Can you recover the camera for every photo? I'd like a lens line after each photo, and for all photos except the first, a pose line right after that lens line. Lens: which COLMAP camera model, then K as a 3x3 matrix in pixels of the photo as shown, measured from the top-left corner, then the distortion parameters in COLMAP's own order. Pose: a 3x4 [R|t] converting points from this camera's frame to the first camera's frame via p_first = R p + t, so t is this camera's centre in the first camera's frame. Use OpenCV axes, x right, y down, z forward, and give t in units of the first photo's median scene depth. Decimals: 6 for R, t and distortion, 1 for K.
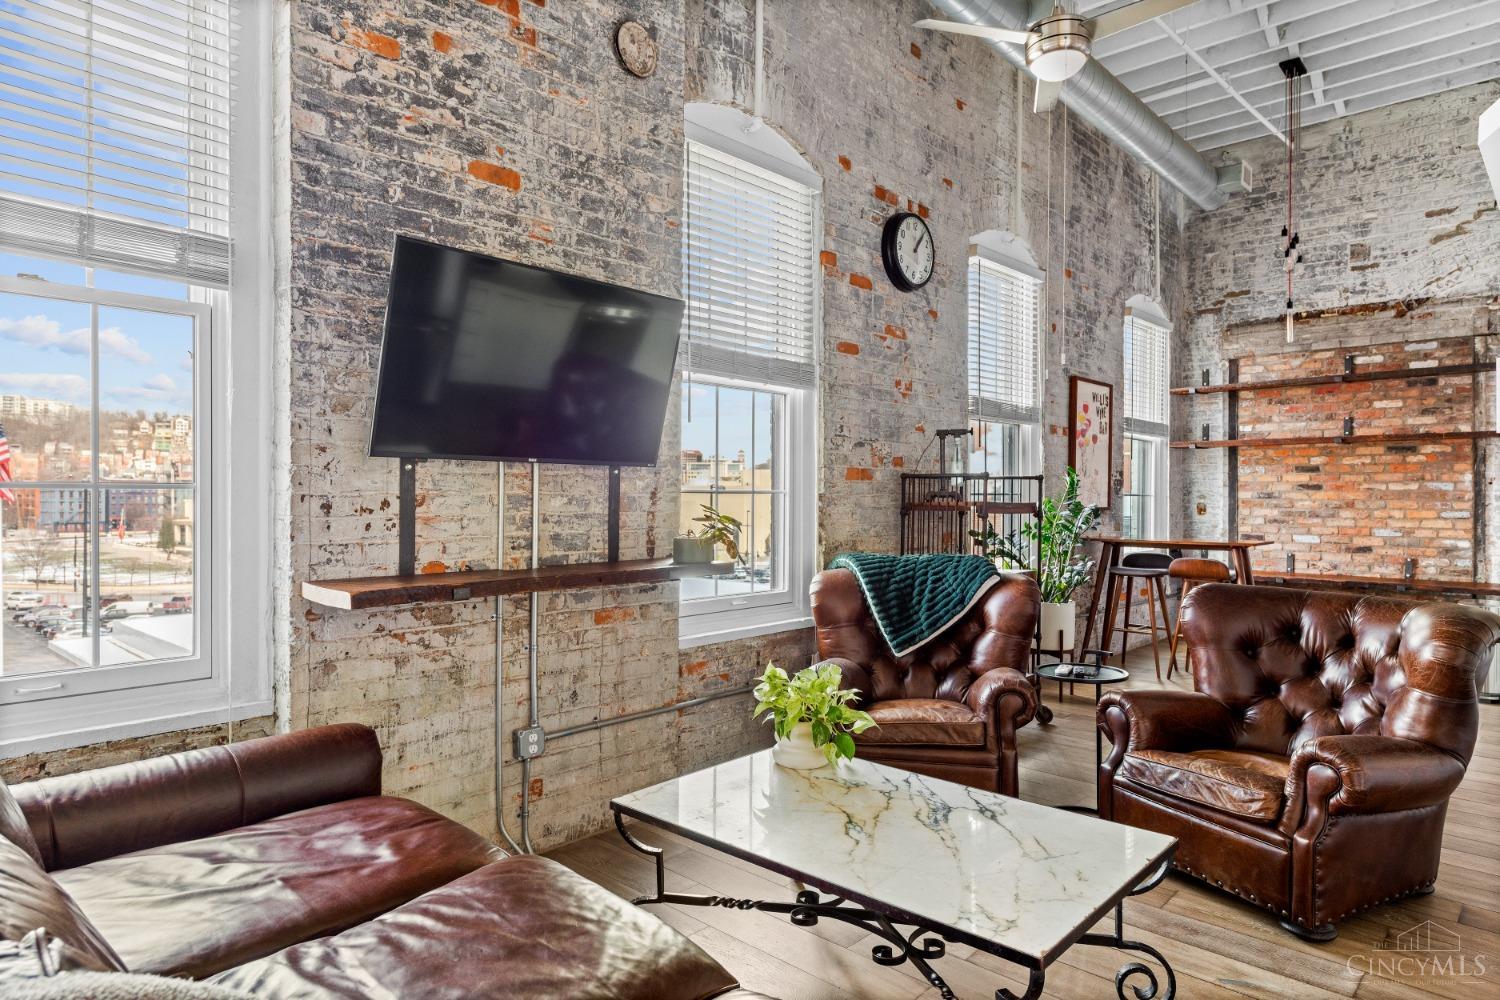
lens RADIAL K [[912.5, 0, 747.1], [0, 912.5, 504.4], [0, 0, 1]] dist [0.008136, -0.004103]
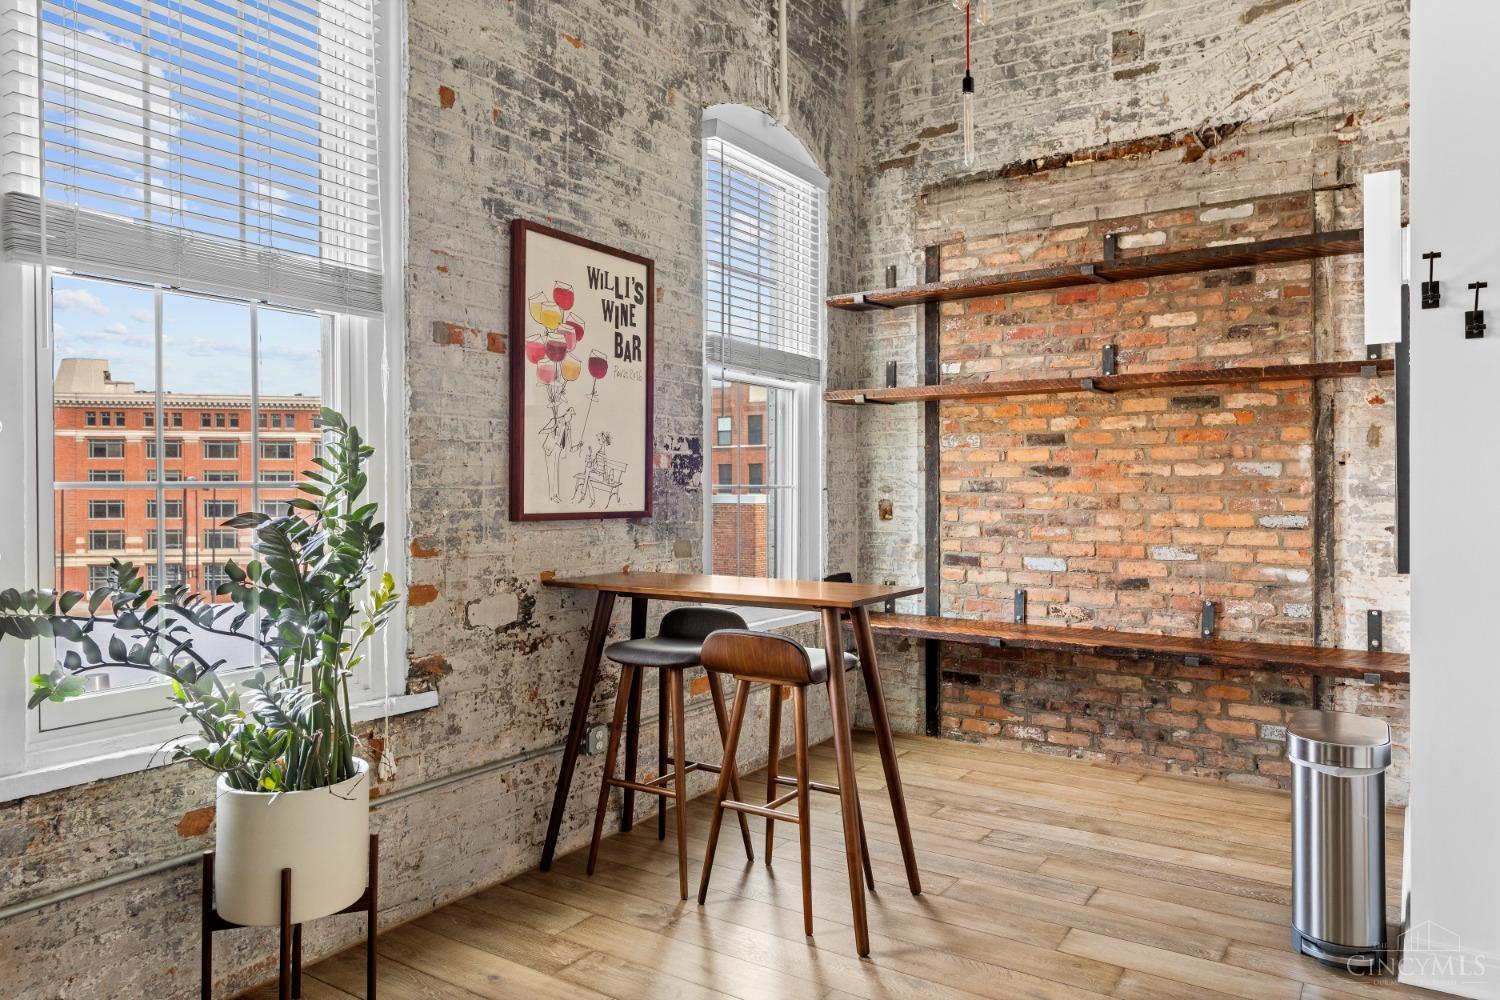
lens RADIAL K [[1014.0, 0, 742.6], [0, 1014.0, 494.8], [0, 0, 1]] dist [0.023672, -0.018804]
pose [[0.986041, -0.002815, 0.166477, 0.339931], [0.003223, 0.999992, -0.002181, -0.004001], [-0.166470, 0.002687, 0.986043, 0.436242]]
